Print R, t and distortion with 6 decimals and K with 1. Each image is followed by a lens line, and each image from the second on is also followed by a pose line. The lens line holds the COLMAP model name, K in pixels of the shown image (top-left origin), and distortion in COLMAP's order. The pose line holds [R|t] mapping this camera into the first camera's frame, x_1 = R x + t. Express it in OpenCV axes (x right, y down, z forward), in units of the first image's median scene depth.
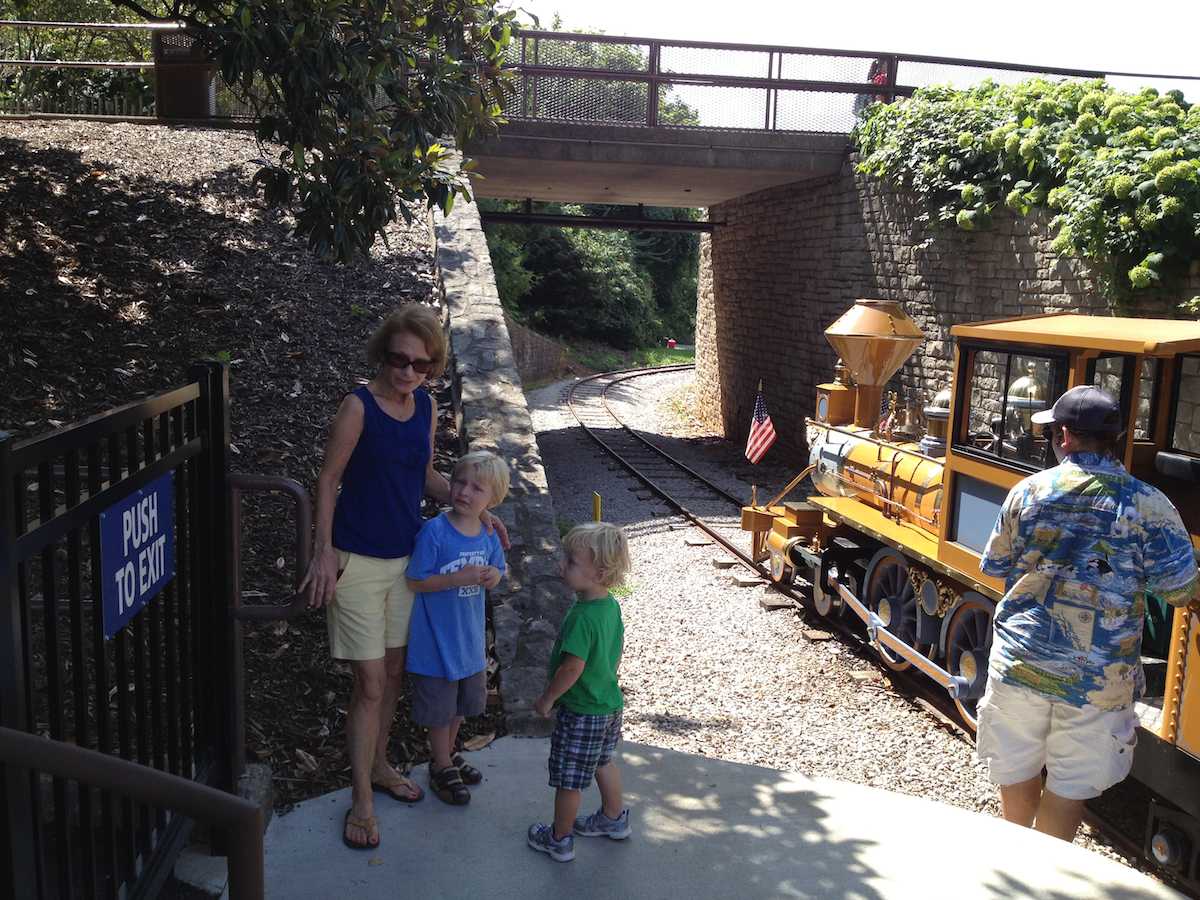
lens RADIAL K [[1140.9, 0, 601.2], [0, 1140.9, 442.8], [0, 0, 1]] dist [0.121702, -0.226325]
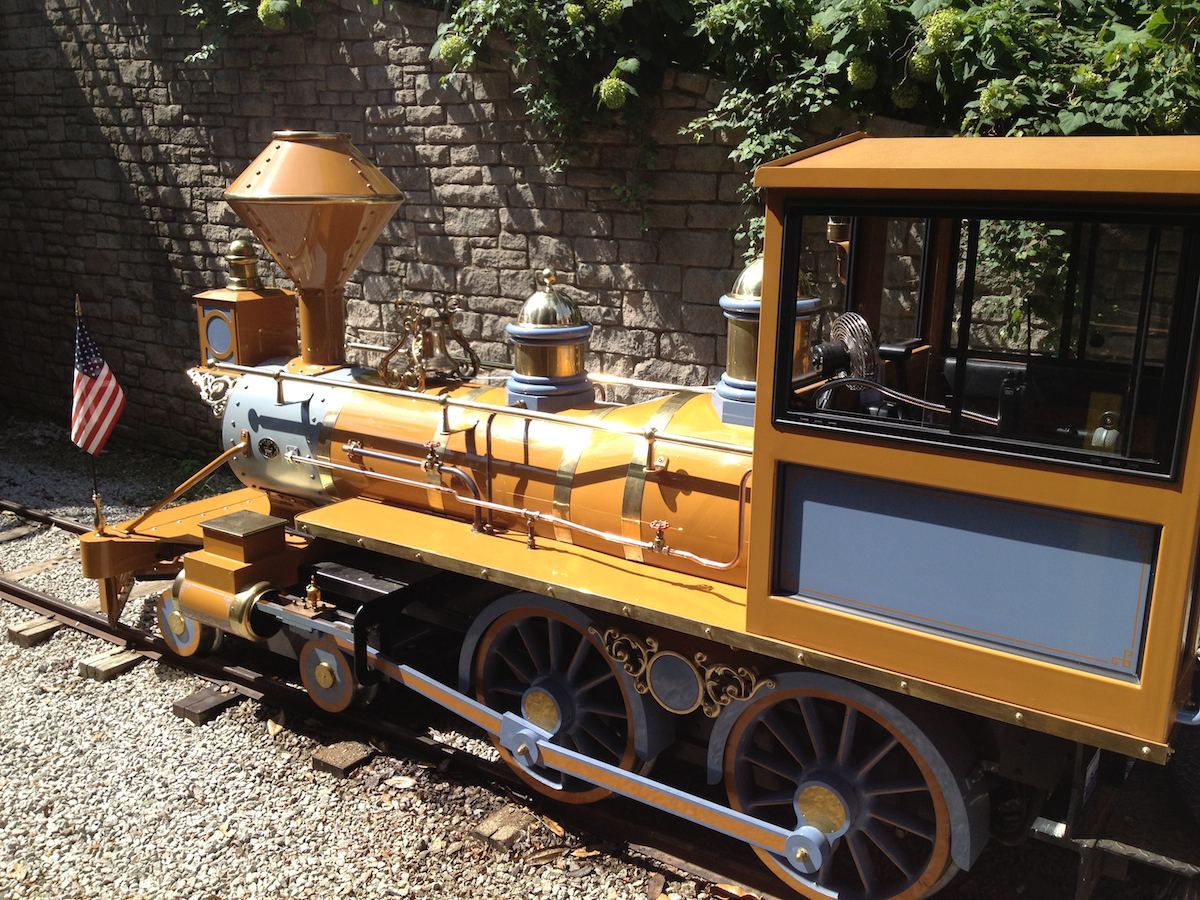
lens RADIAL K [[1140.9, 0, 601.2], [0, 1140.9, 442.8], [0, 0, 1]] dist [0.121702, -0.226325]
pose [[0.719856, -0.202770, 0.663846, -0.049325], [0.119333, 0.978293, 0.169416, -0.047908], [-0.683789, -0.042736, 0.728427, 0.430514]]
